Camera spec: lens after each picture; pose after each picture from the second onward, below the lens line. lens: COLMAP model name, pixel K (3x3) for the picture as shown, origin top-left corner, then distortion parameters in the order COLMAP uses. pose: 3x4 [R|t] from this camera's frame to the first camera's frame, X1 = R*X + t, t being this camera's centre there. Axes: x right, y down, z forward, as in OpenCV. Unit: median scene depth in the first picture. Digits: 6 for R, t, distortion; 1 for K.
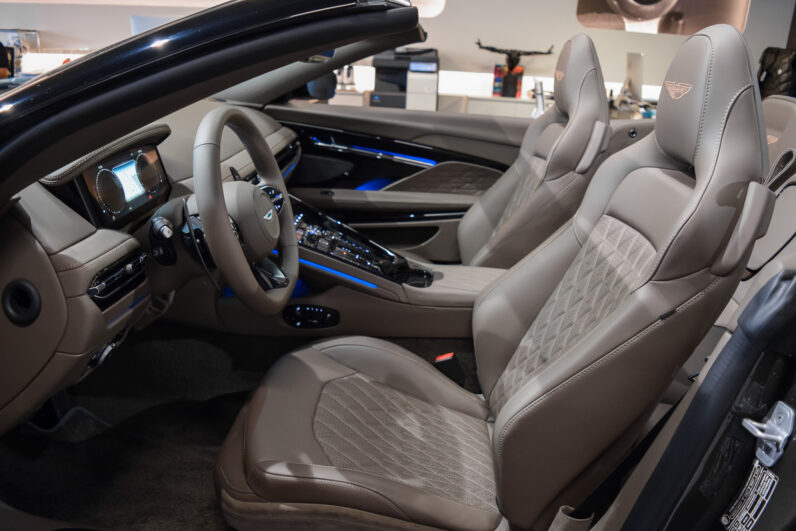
lens RADIAL K [[623.8, 0, 398.0], [0, 623.8, 265.5], [0, 0, 1]] dist [-0.090717, 0.013201]
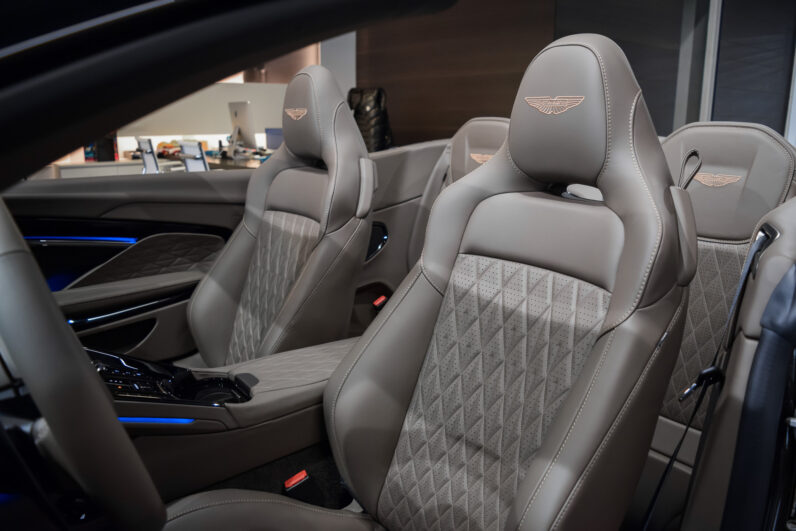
lens RADIAL K [[623.8, 0, 398.0], [0, 623.8, 265.5], [0, 0, 1]] dist [-0.090717, 0.013201]
pose [[0.773691, -0.194246, 0.603051, -0.210041], [0.246828, 0.969049, -0.004535, -0.064769], [-0.583505, 0.152358, 0.797690, 0.262846]]
